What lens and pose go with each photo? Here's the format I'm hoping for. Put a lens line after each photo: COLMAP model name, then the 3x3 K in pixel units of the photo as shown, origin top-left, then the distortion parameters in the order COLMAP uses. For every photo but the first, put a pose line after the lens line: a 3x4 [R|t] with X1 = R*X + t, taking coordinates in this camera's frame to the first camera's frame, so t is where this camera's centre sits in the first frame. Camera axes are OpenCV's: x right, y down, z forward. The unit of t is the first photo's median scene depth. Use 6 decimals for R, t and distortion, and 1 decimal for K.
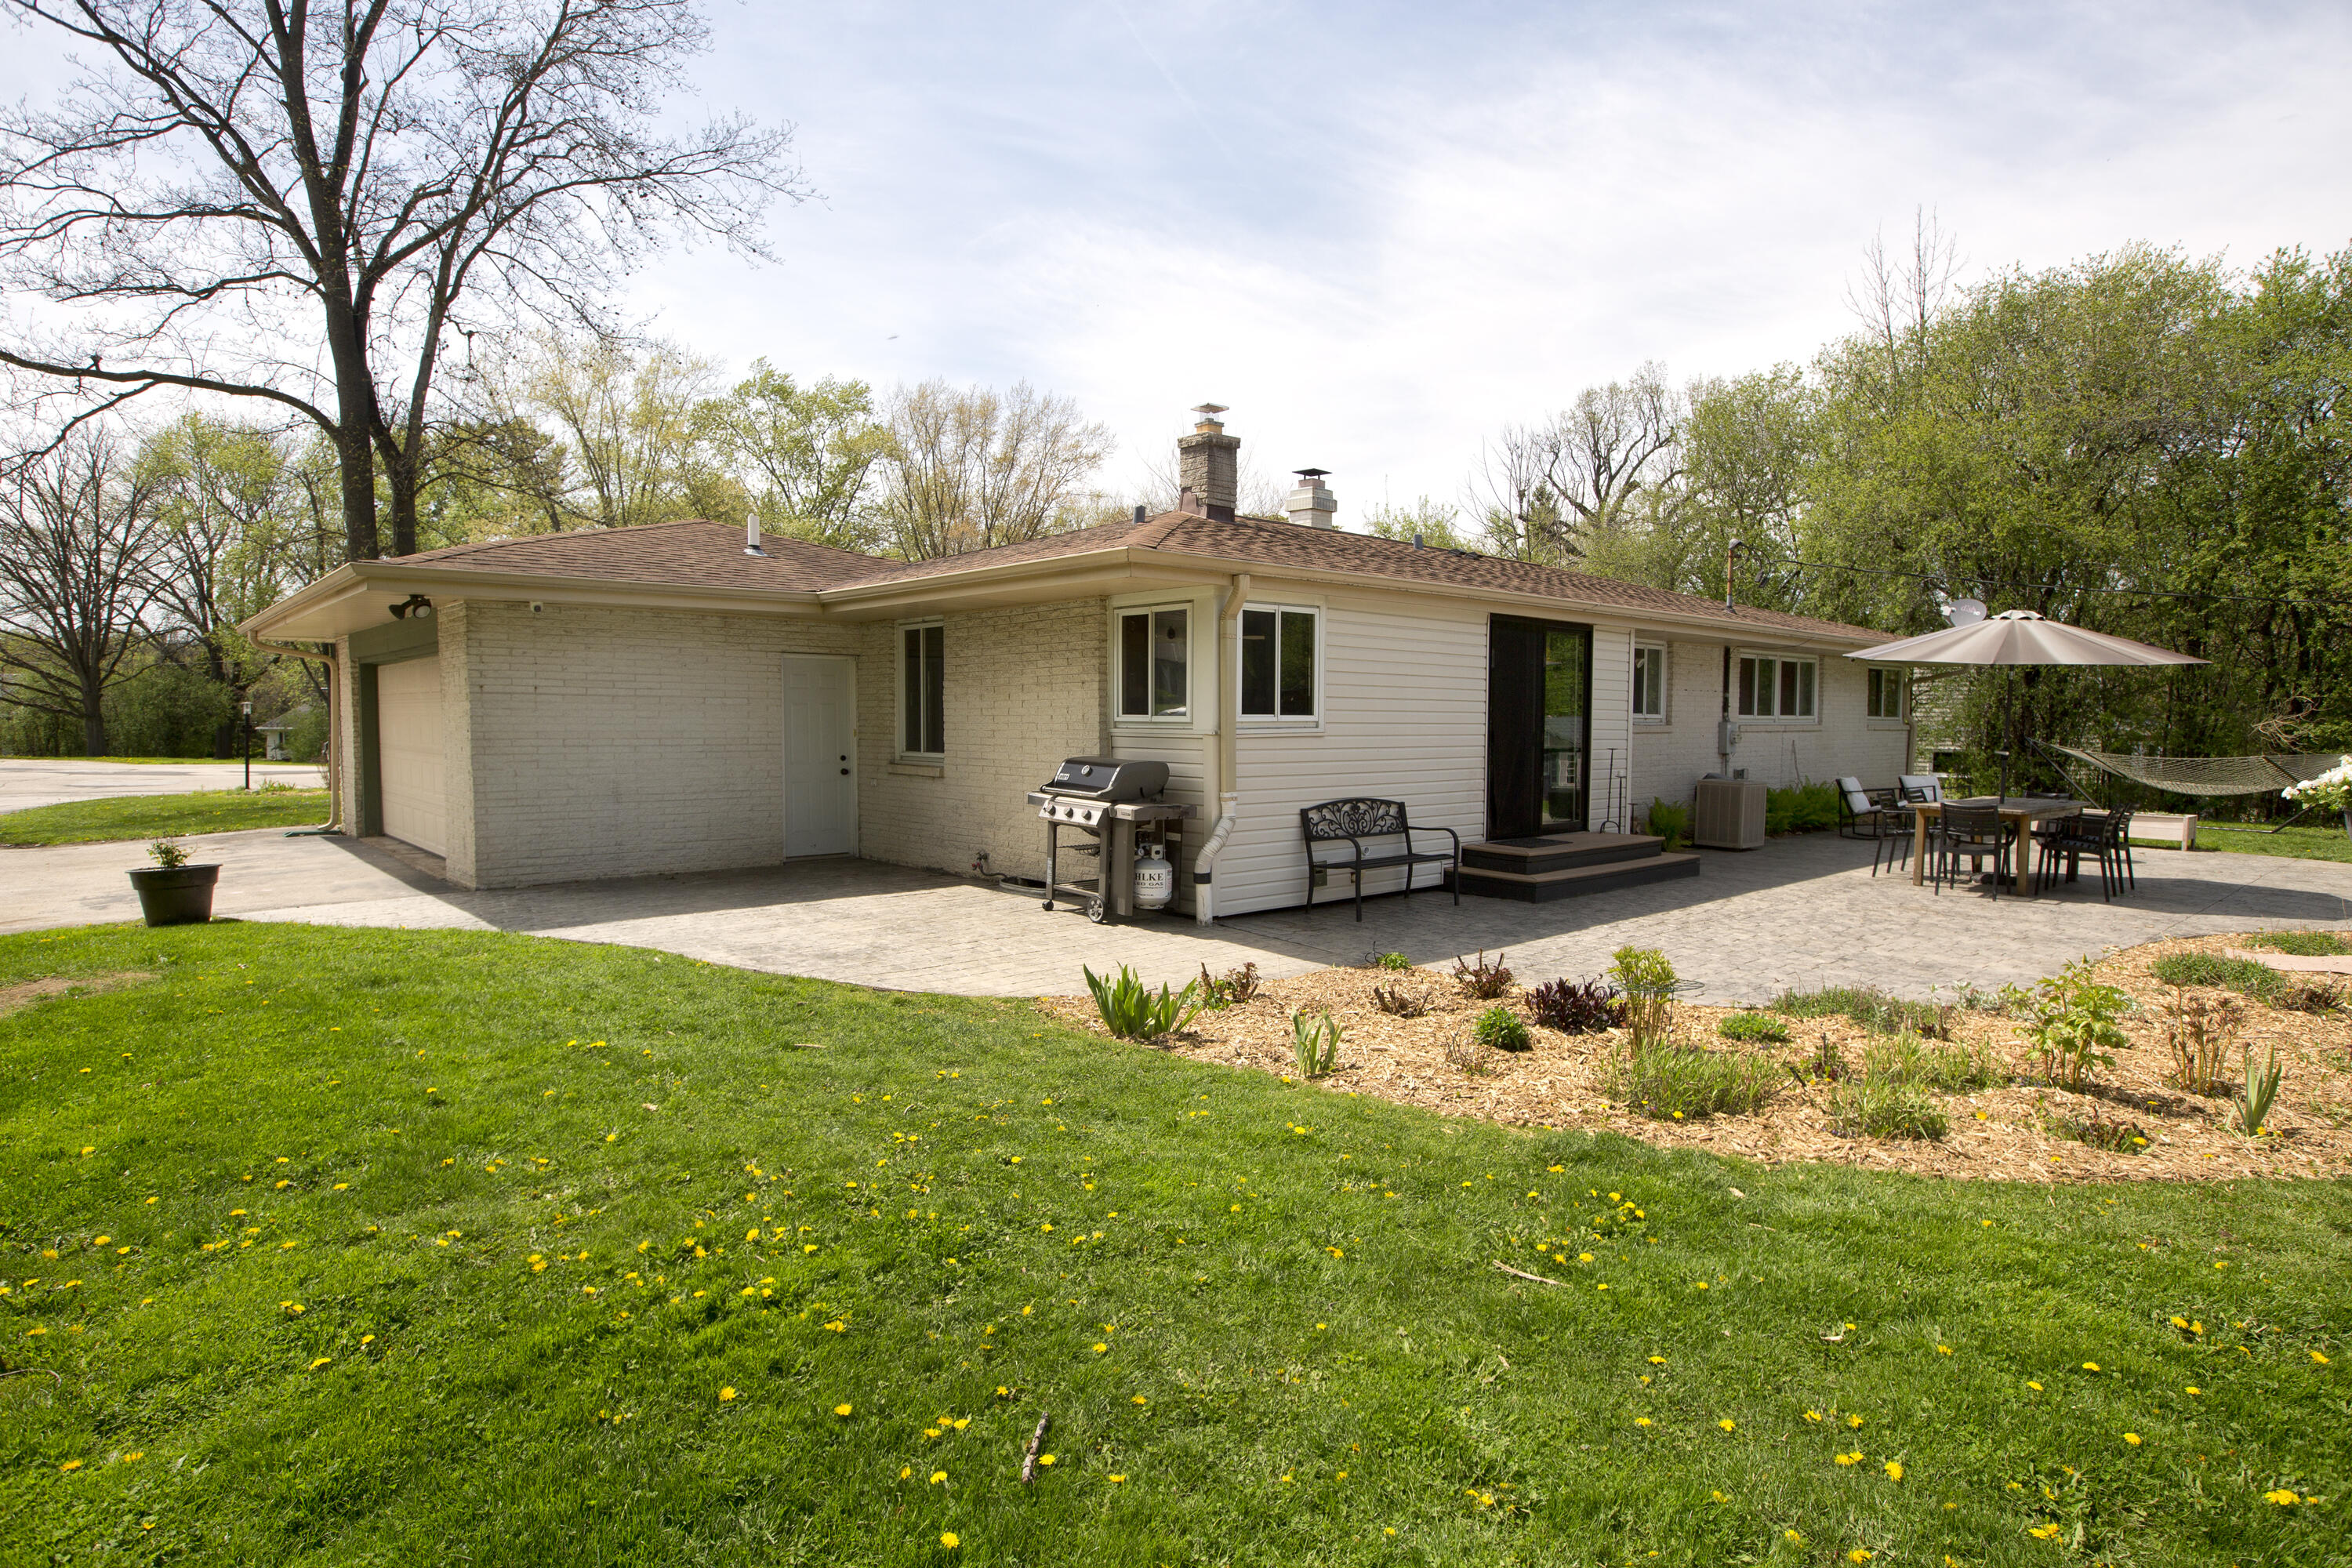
lens RADIAL K [[1224.8, 0, 1217.5], [0, 1224.8, 752.1], [0, 0, 1]] dist [0.000957, 0.000622]
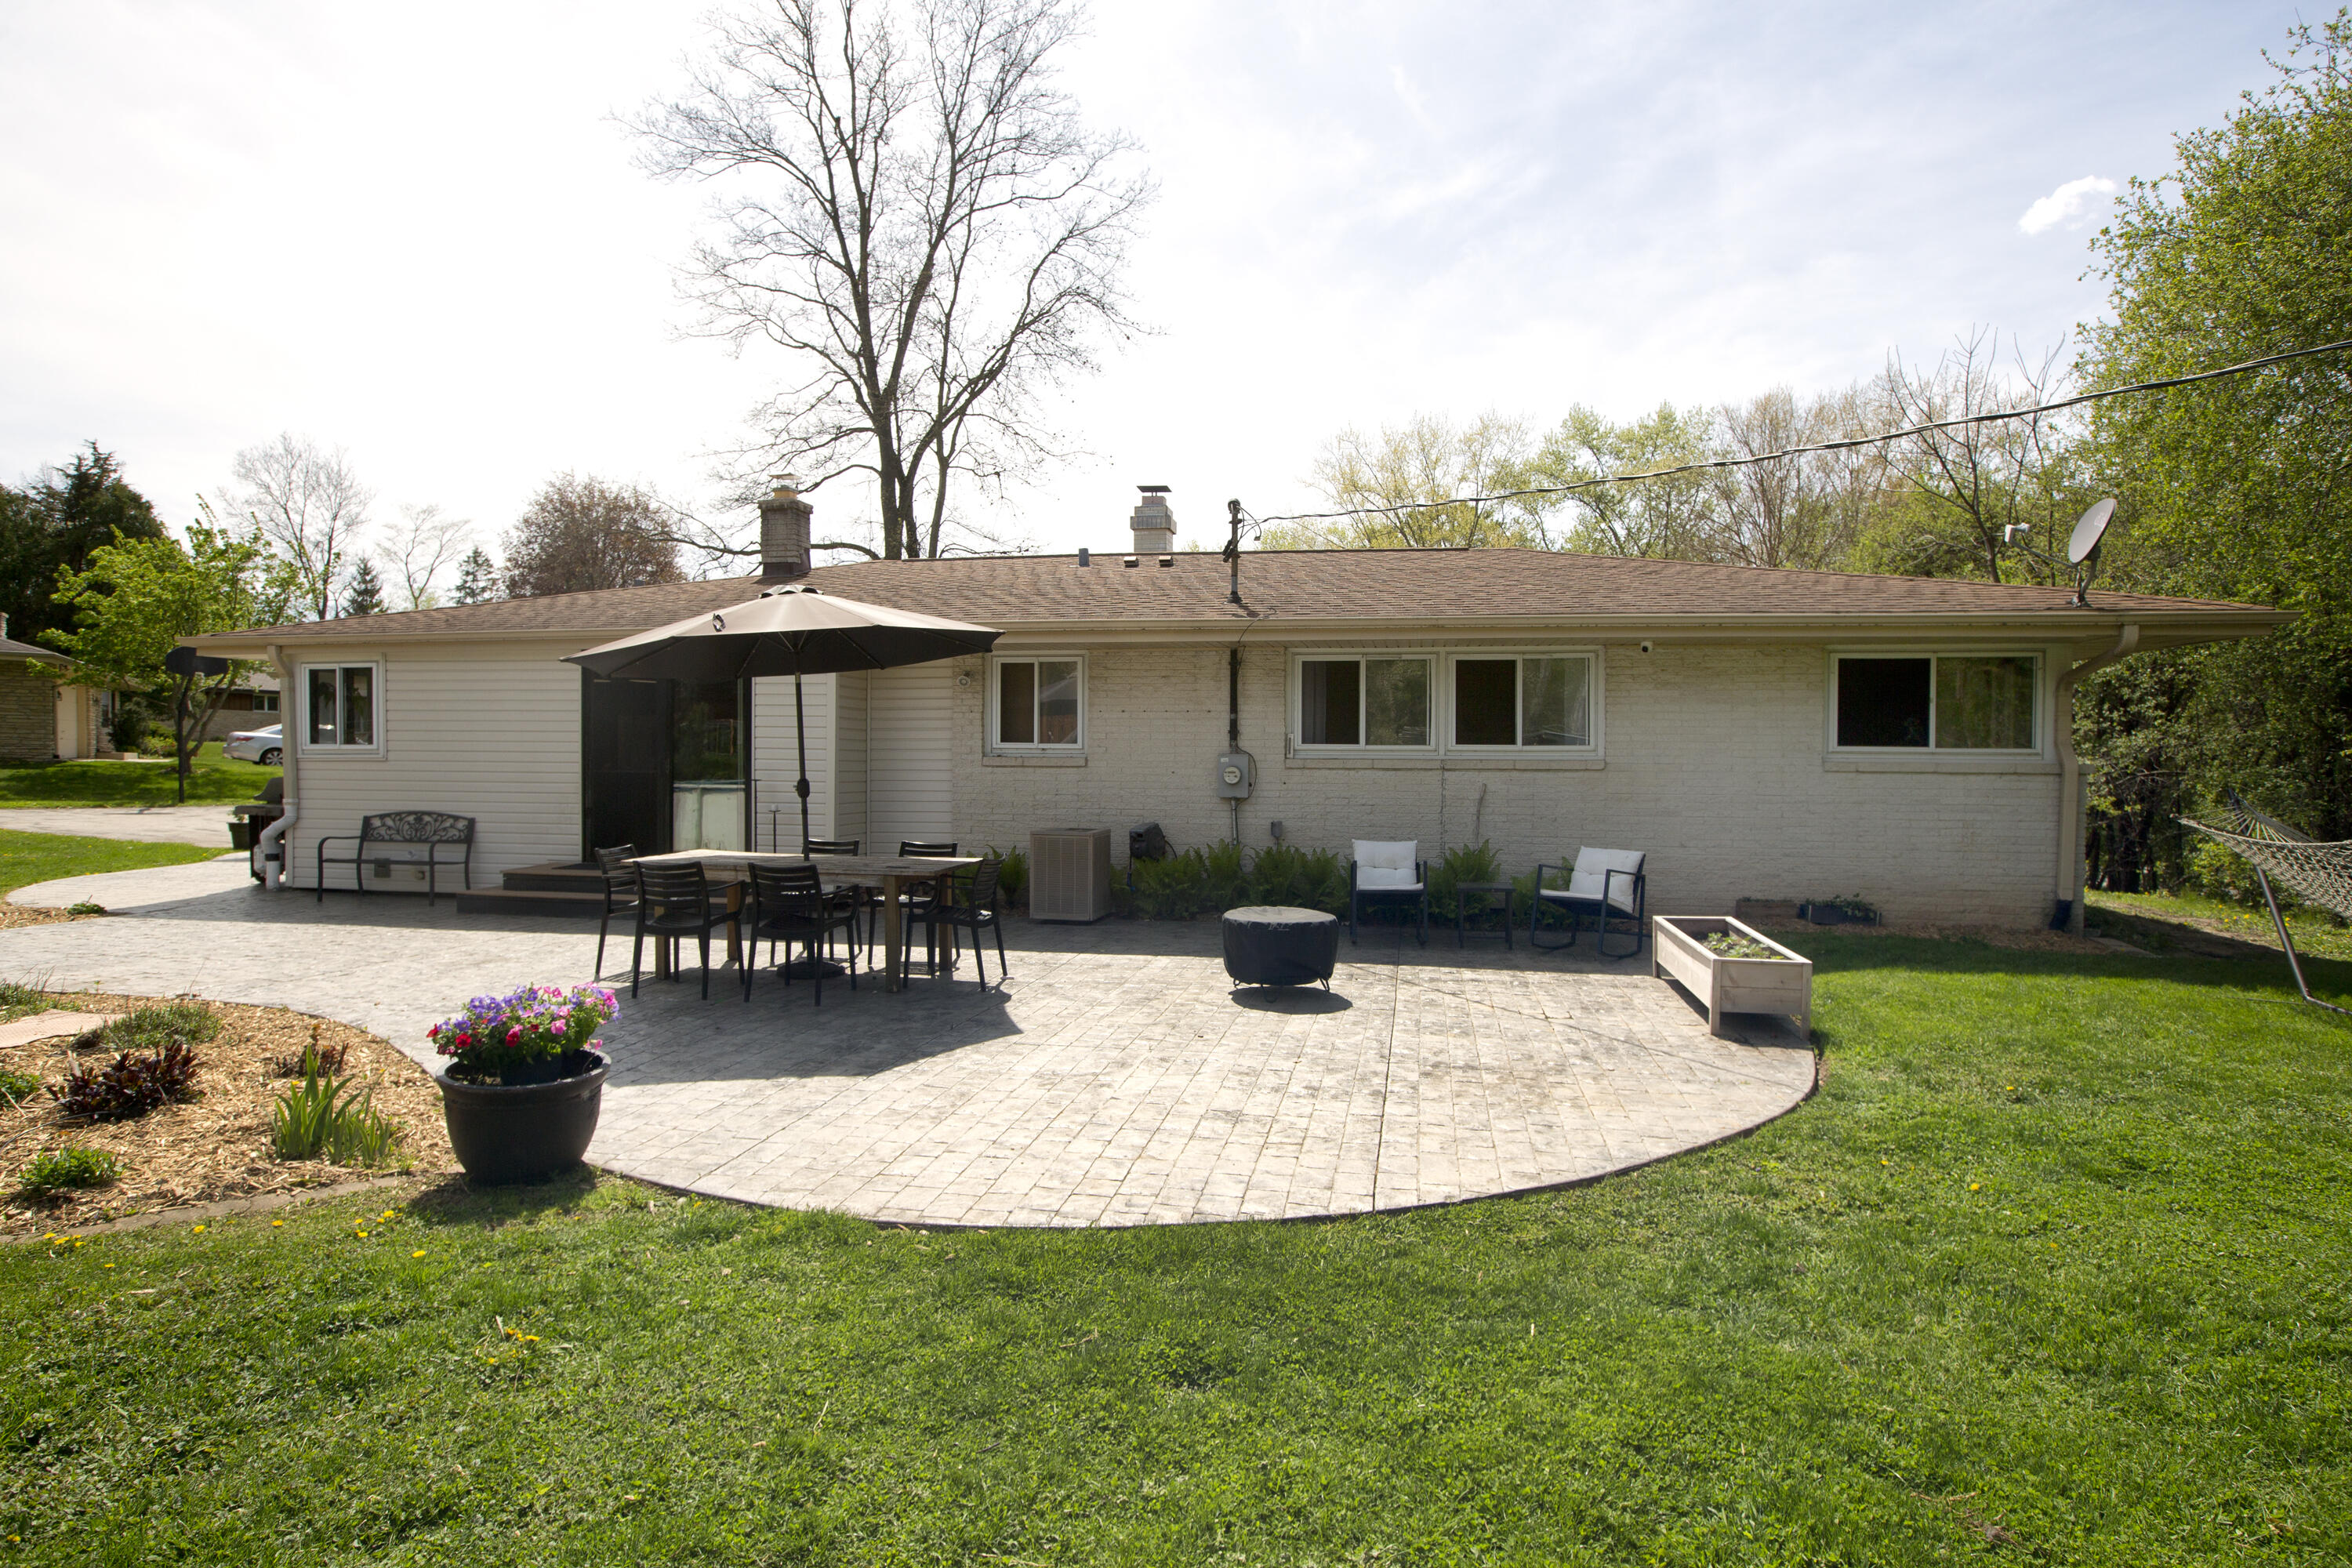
lens RADIAL K [[1224.8, 0, 1217.5], [0, 1224.8, 752.1], [0, 0, 1]] dist [0.000957, 0.000622]
pose [[0.665461, 0.001013, -0.746432, 1.547287], [-0.021399, 0.999614, -0.017721, -0.017405], [0.746126, 0.027766, 0.665226, 0.756180]]
